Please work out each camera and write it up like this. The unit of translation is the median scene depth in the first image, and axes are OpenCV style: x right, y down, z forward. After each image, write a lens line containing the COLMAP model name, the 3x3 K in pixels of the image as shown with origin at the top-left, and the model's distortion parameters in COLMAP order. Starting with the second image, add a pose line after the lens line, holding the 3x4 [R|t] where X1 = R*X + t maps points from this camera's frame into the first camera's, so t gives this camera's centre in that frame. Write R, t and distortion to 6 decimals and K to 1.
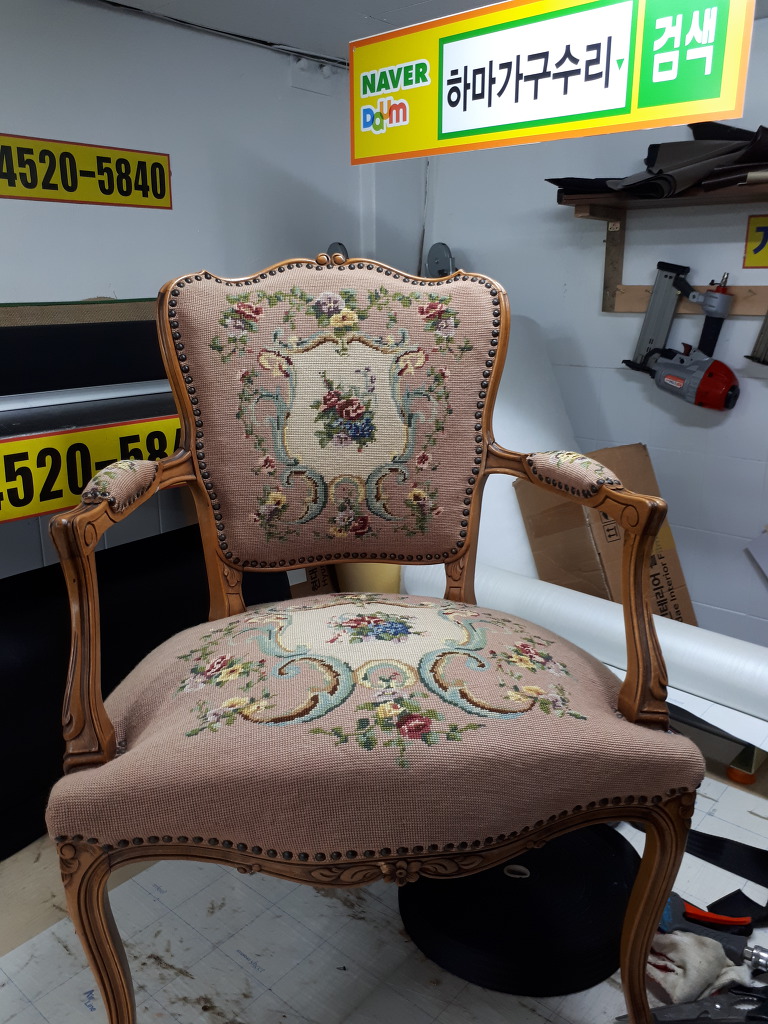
lens RADIAL K [[821.5, 0, 372.2], [0, 821.5, 515.4], [0, 0, 1]] dist [0.014192, -0.012062]
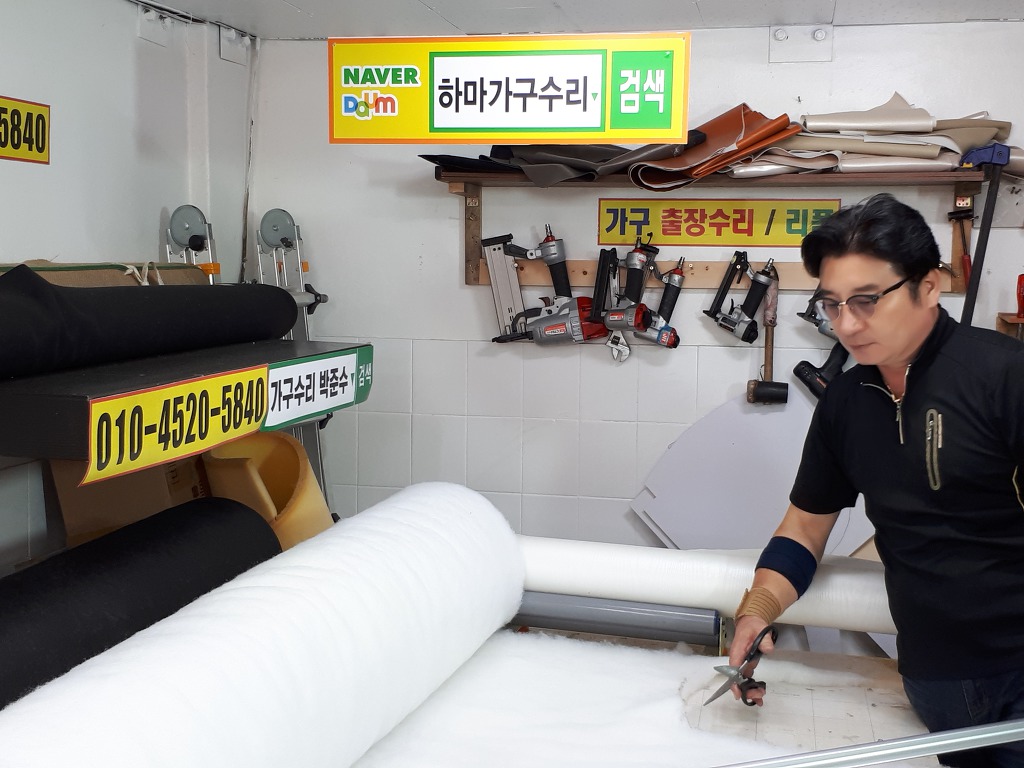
lens RADIAL K [[1364.0, 0, 494.4], [0, 1364.0, 356.6], [0, 0, 1]] dist [0.335268, -1.444368]
pose [[0.870136, -0.018439, 0.492467, -0.782558], [0.118607, 0.977762, -0.172956, 0.193689], [-0.478326, 0.208905, 0.852973, -0.614233]]
